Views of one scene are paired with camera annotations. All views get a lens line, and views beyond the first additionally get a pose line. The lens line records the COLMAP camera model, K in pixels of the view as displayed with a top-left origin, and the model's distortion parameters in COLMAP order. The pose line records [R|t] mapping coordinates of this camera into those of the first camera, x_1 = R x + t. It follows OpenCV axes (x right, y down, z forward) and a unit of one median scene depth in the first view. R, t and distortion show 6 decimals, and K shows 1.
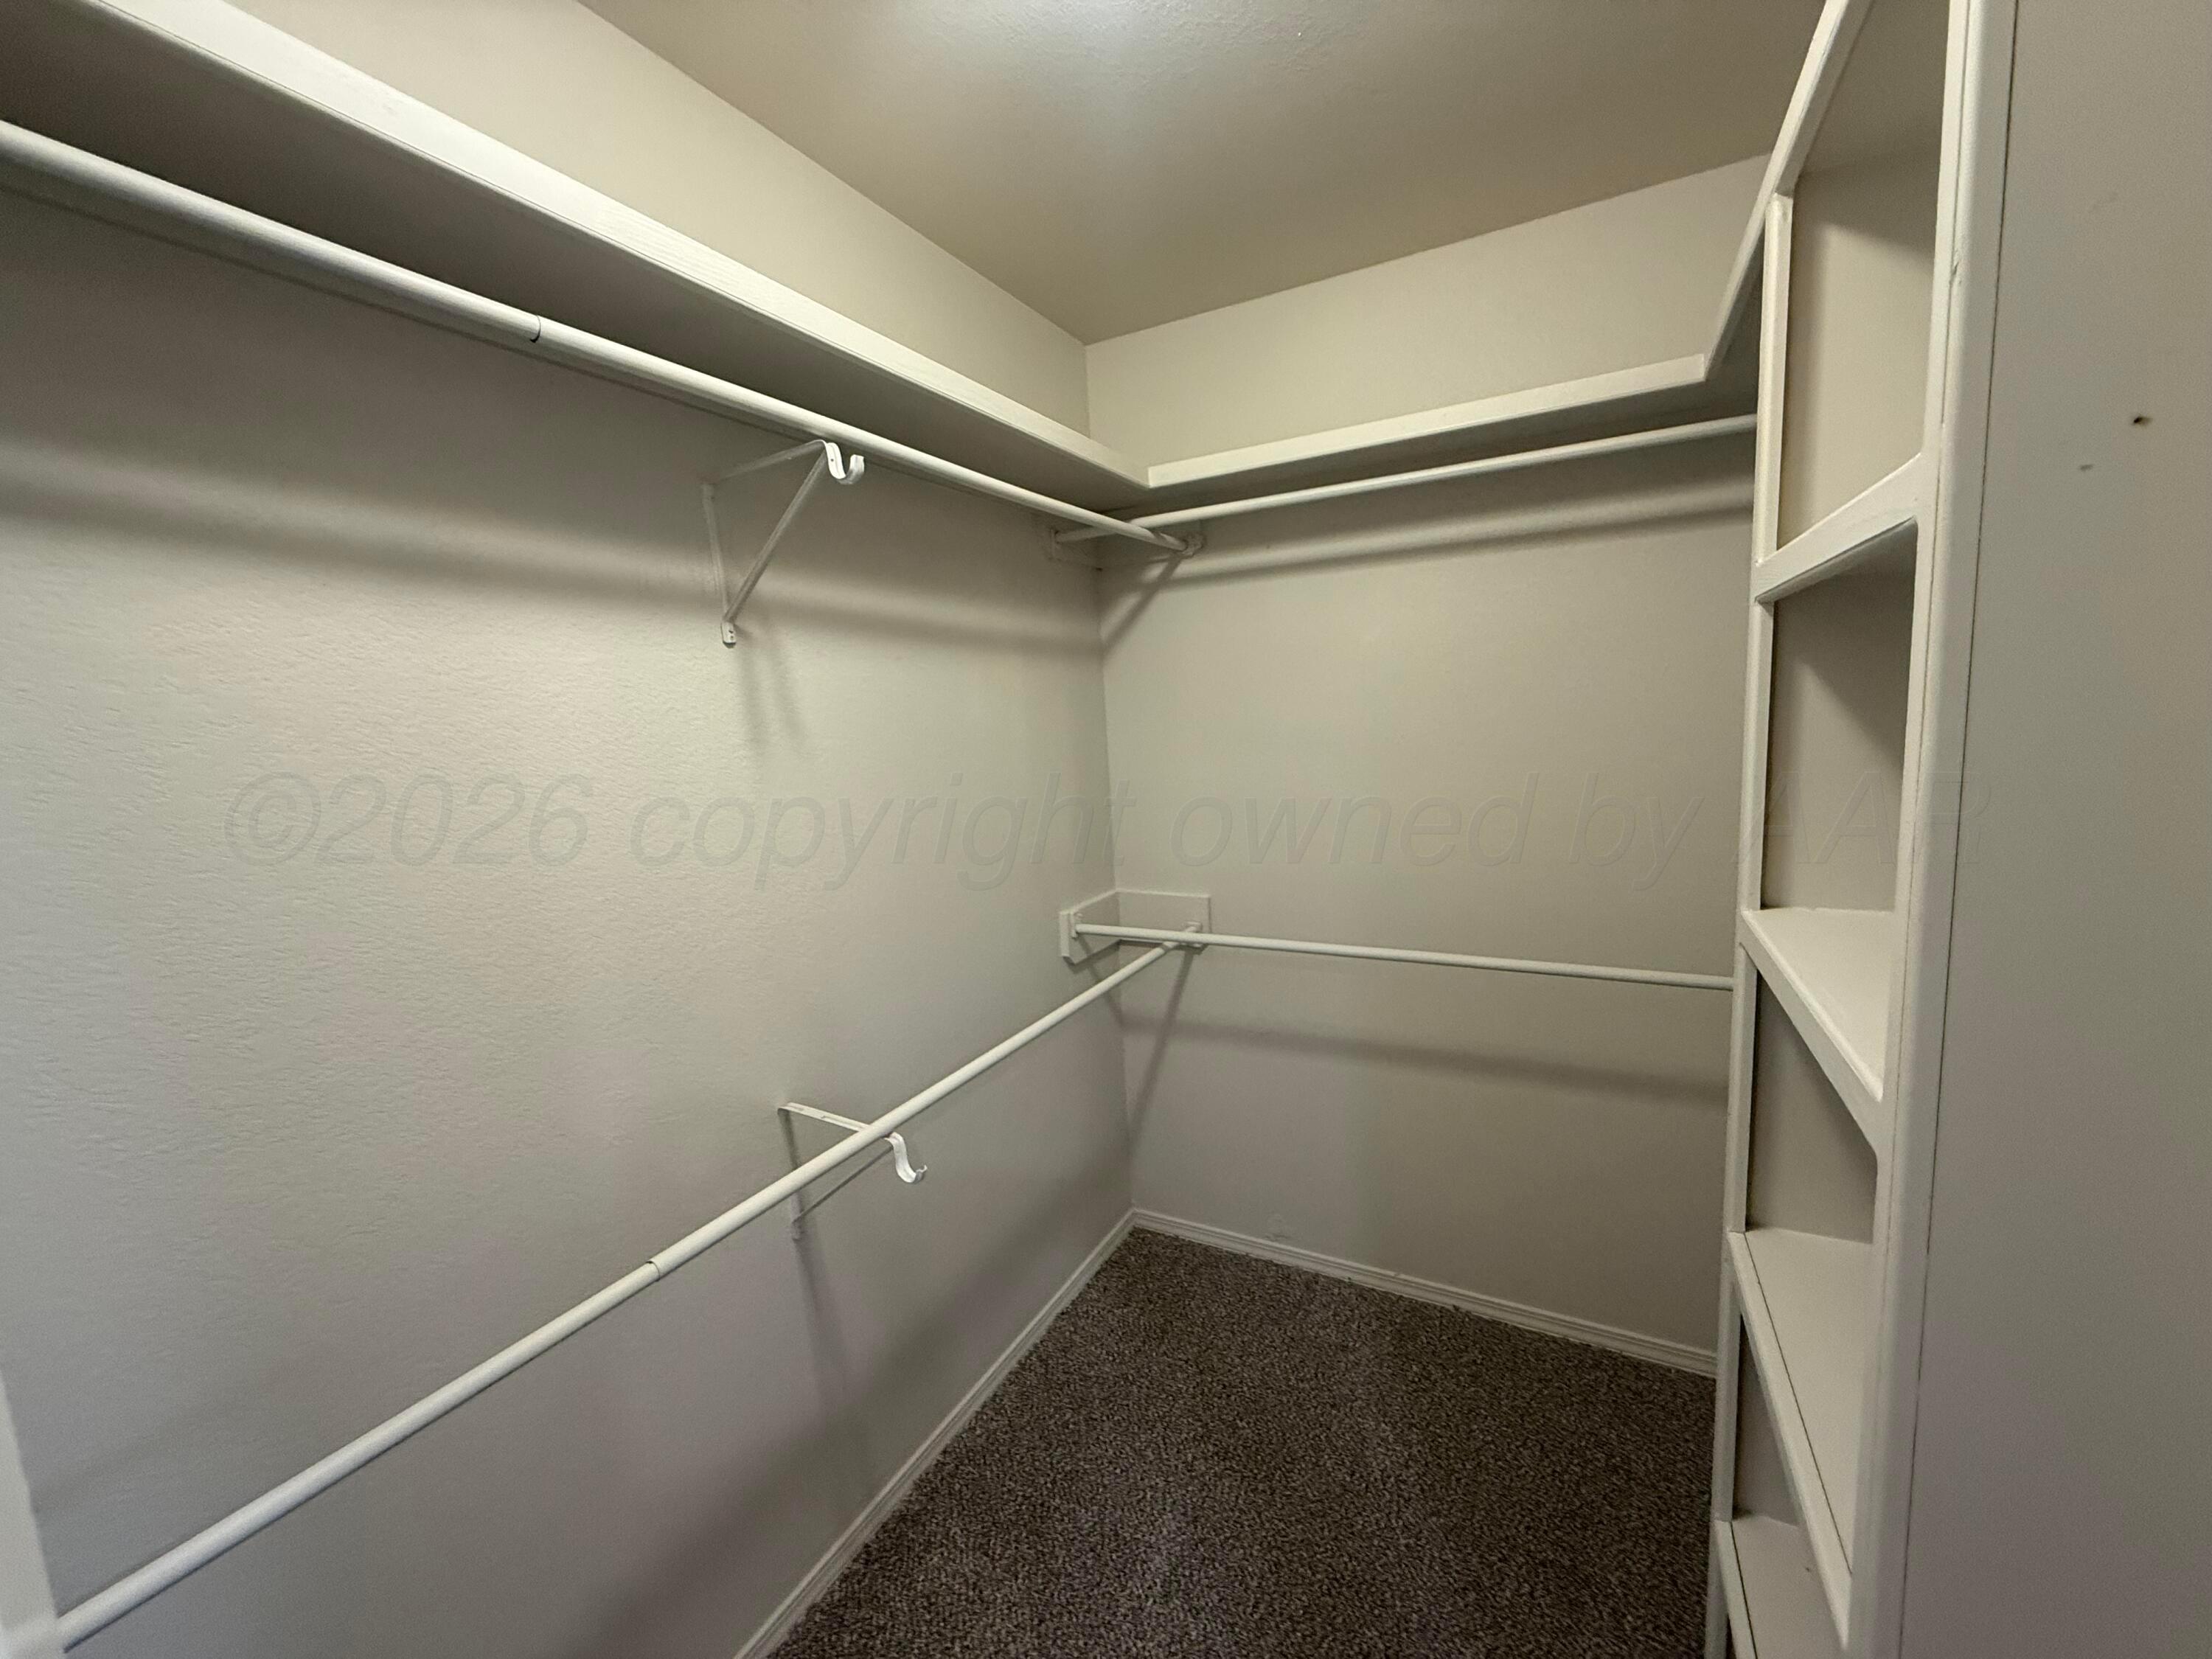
lens RADIAL K [[879.5, 0, 1116.7], [0, 879.5, 831.2], [0, 0, 1]] dist [-0.002894, 0.001081]
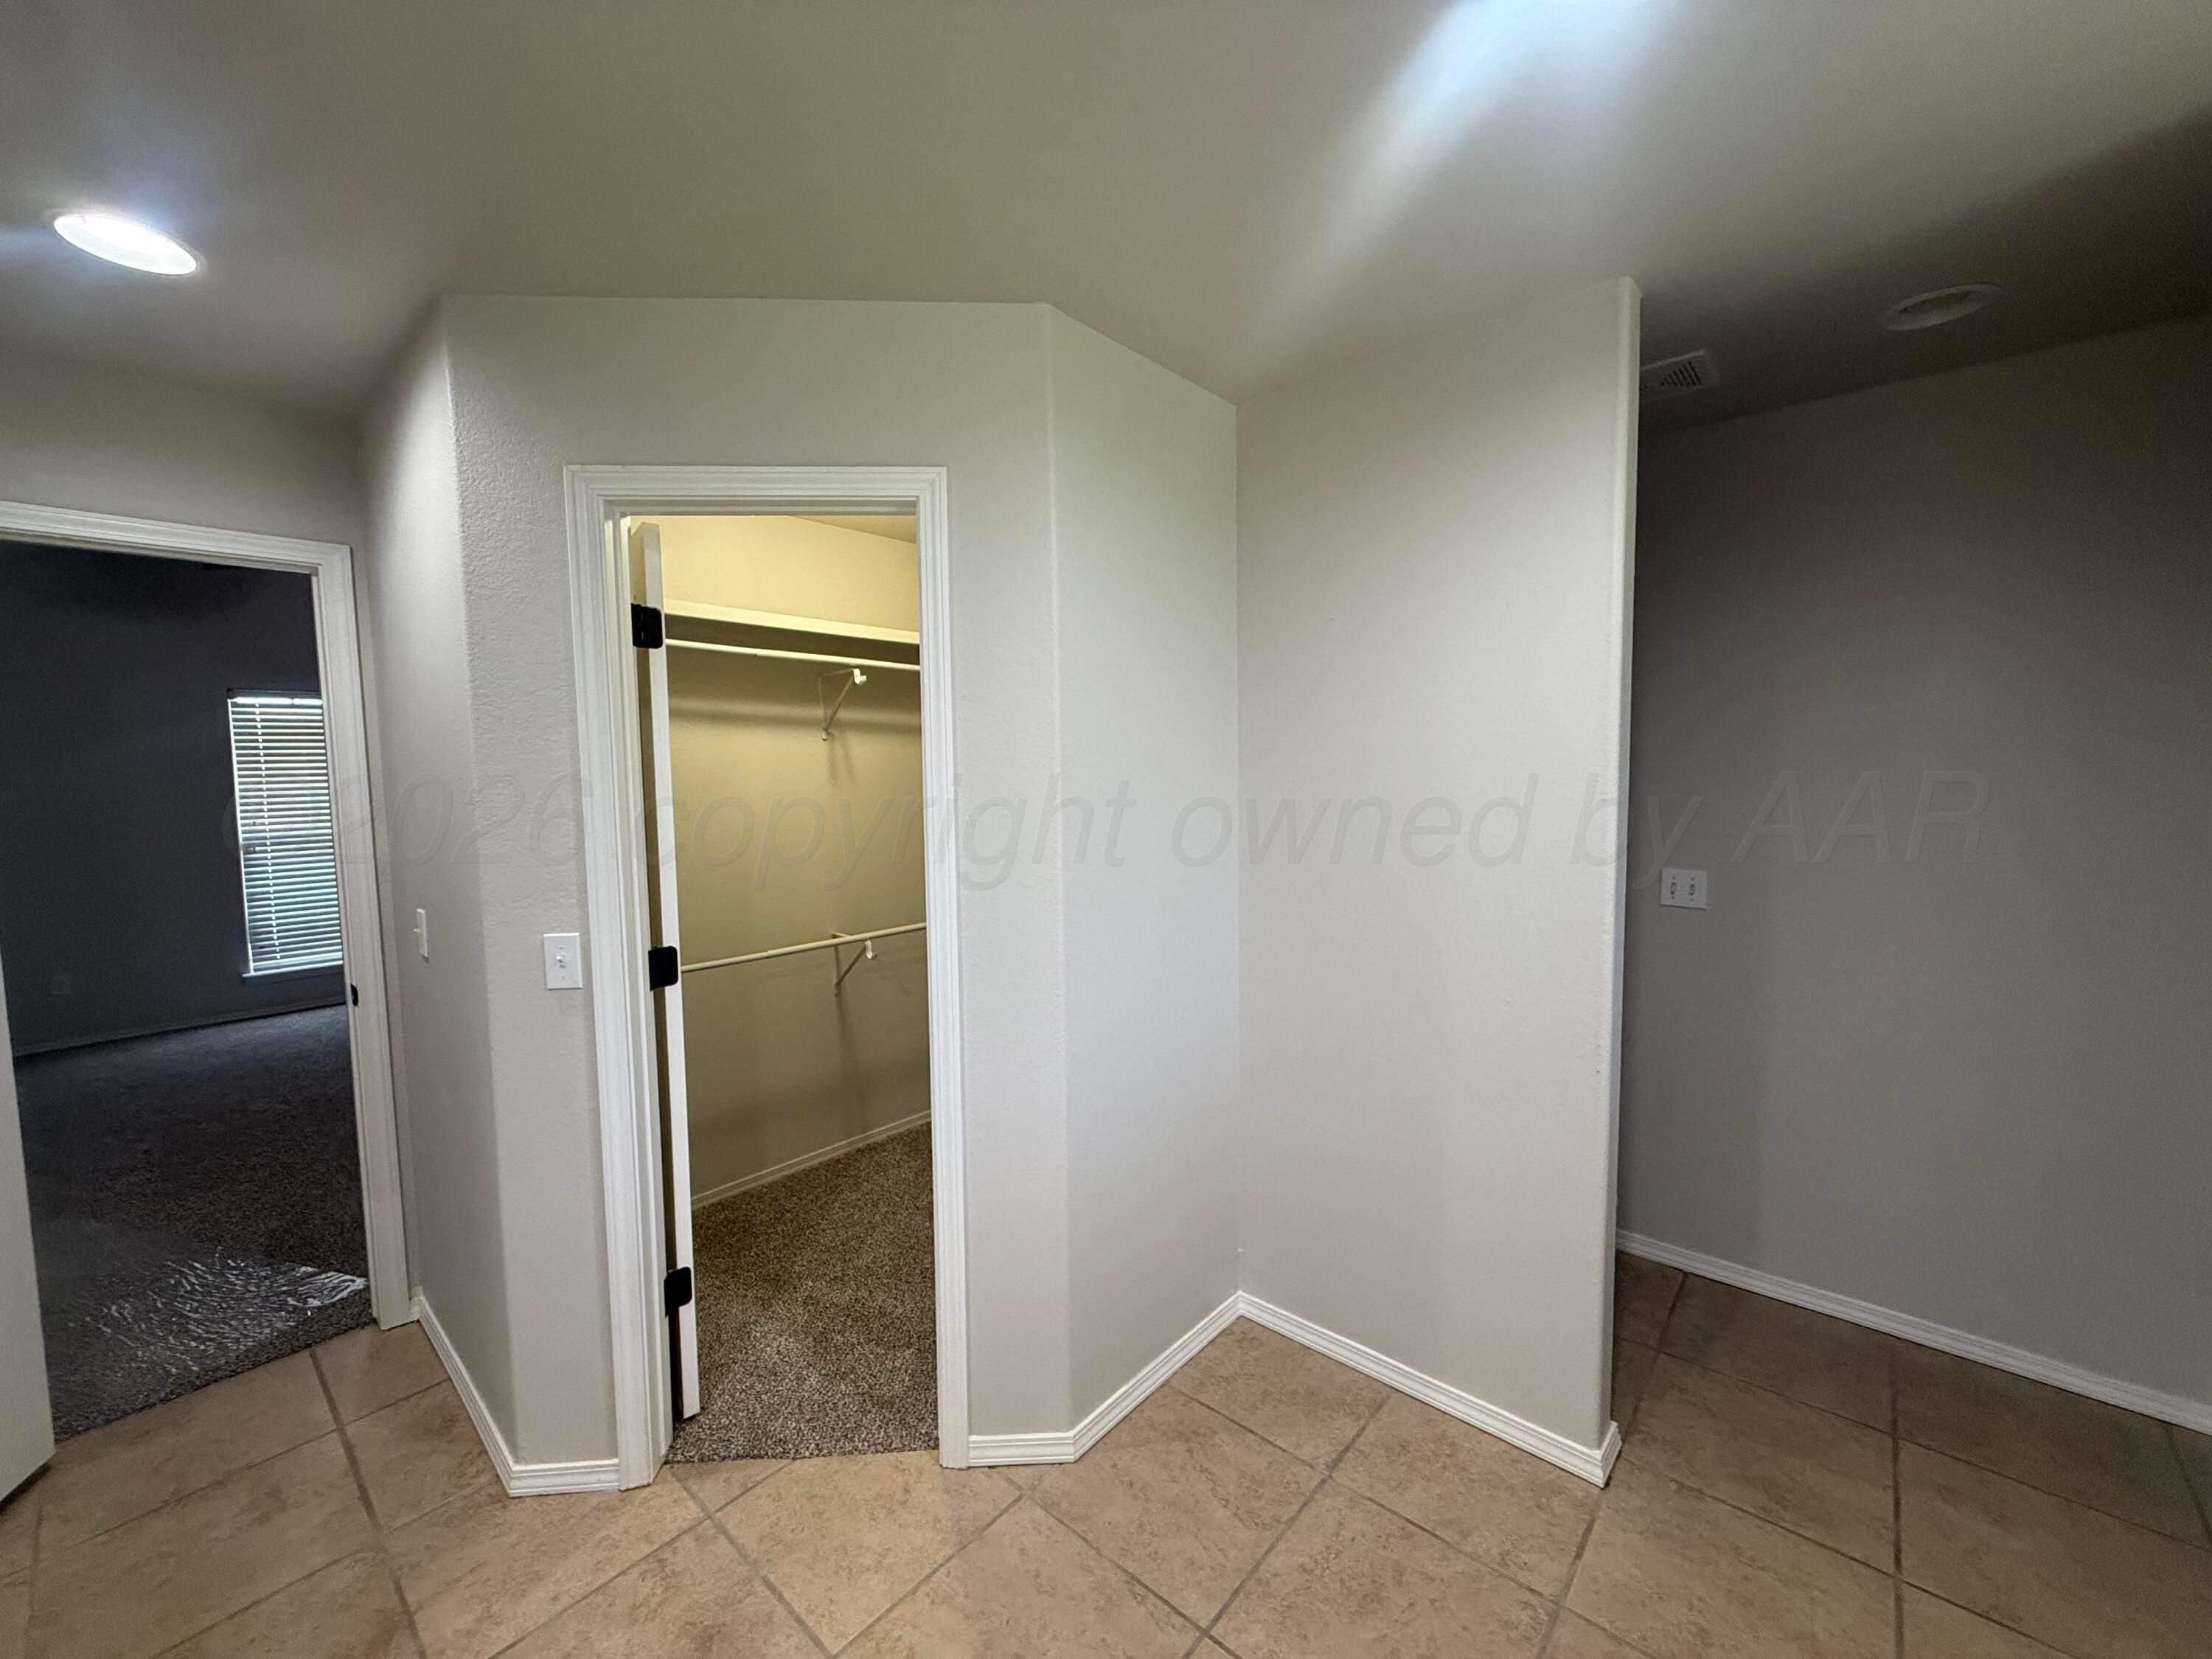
lens RADIAL K [[879.5, 0, 1103.8], [0, 879.5, 833.5], [0, 0, 1]] dist [-0.002894, 0.001081]
pose [[0.974175, 0.051044, -0.219949, 0.859155], [-0.059102, 0.997795, -0.030206, 0.074558], [0.217922, 0.042425, 0.975044, -1.192330]]
